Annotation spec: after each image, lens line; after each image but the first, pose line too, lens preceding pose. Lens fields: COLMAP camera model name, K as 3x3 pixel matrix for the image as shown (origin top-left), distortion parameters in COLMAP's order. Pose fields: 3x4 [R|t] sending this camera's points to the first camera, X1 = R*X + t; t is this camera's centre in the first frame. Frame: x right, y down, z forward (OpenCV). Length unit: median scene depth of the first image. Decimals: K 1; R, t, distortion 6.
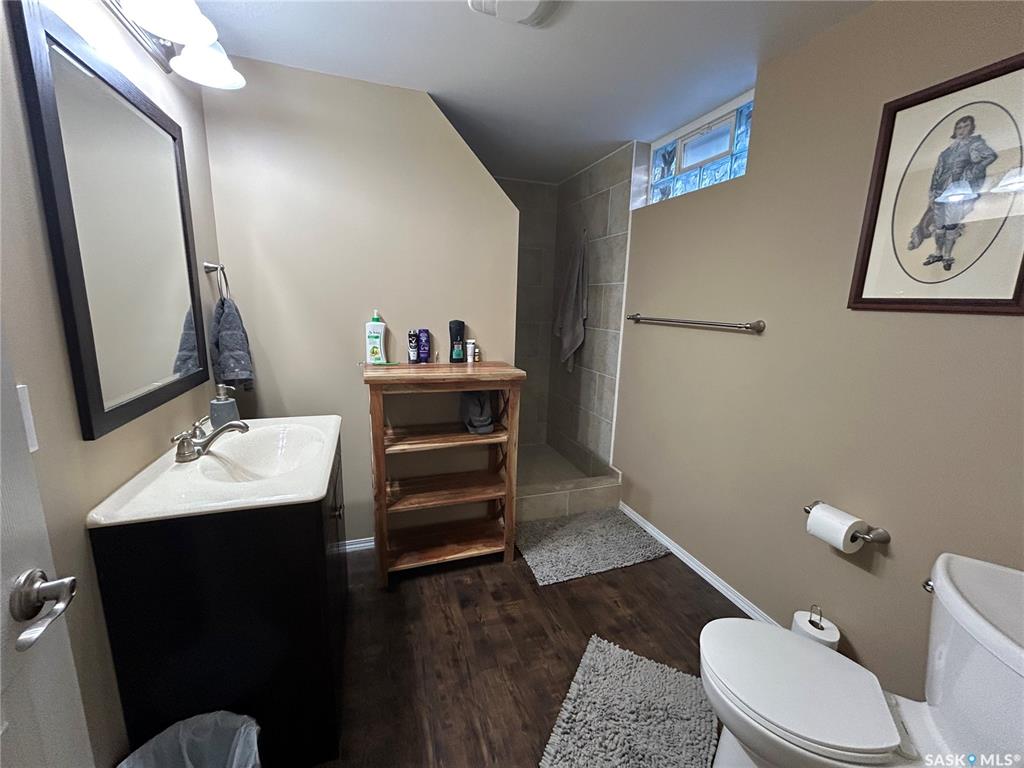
lens RADIAL K [[415.4, 0, 514.6], [0, 415.4, 382.1], [0, 0, 1]] dist [-0.001510, -0.000134]
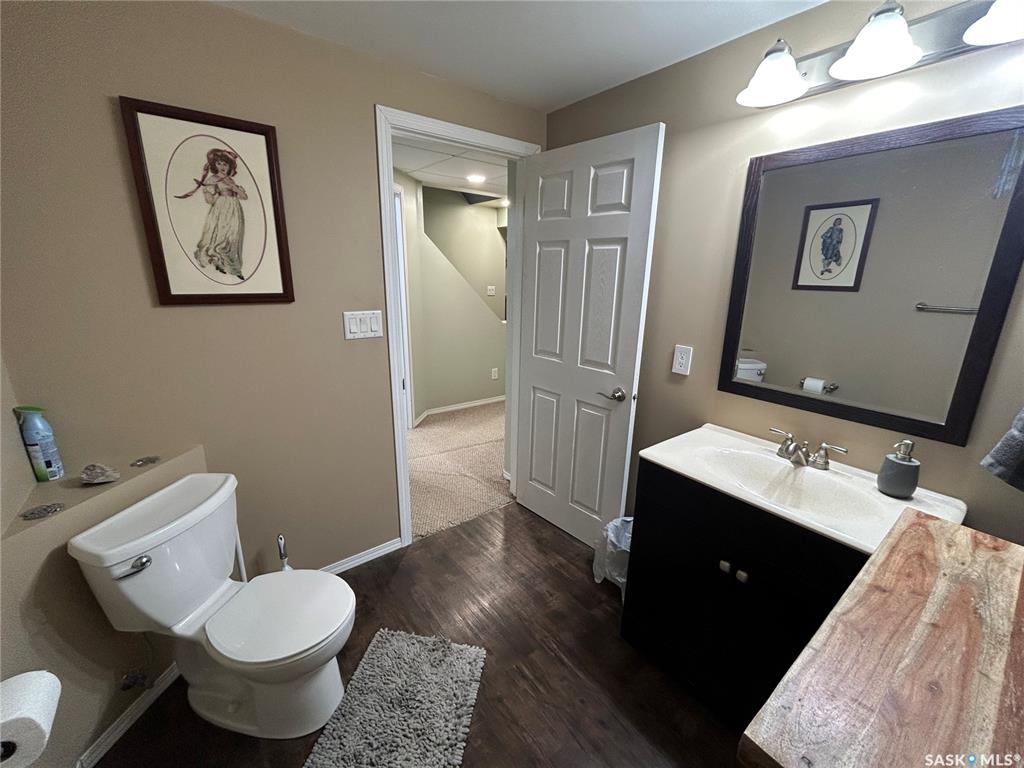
lens RADIAL K [[415.4, 0, 513.5], [0, 415.4, 388.3], [0, 0, 1]] dist [-0.001510, -0.000134]
pose [[-0.951662, 0.015269, -0.306767, 0.315742], [-0.118826, 0.902691, 0.413558, -0.370325], [0.283230, 0.430019, -0.857242, 1.596817]]
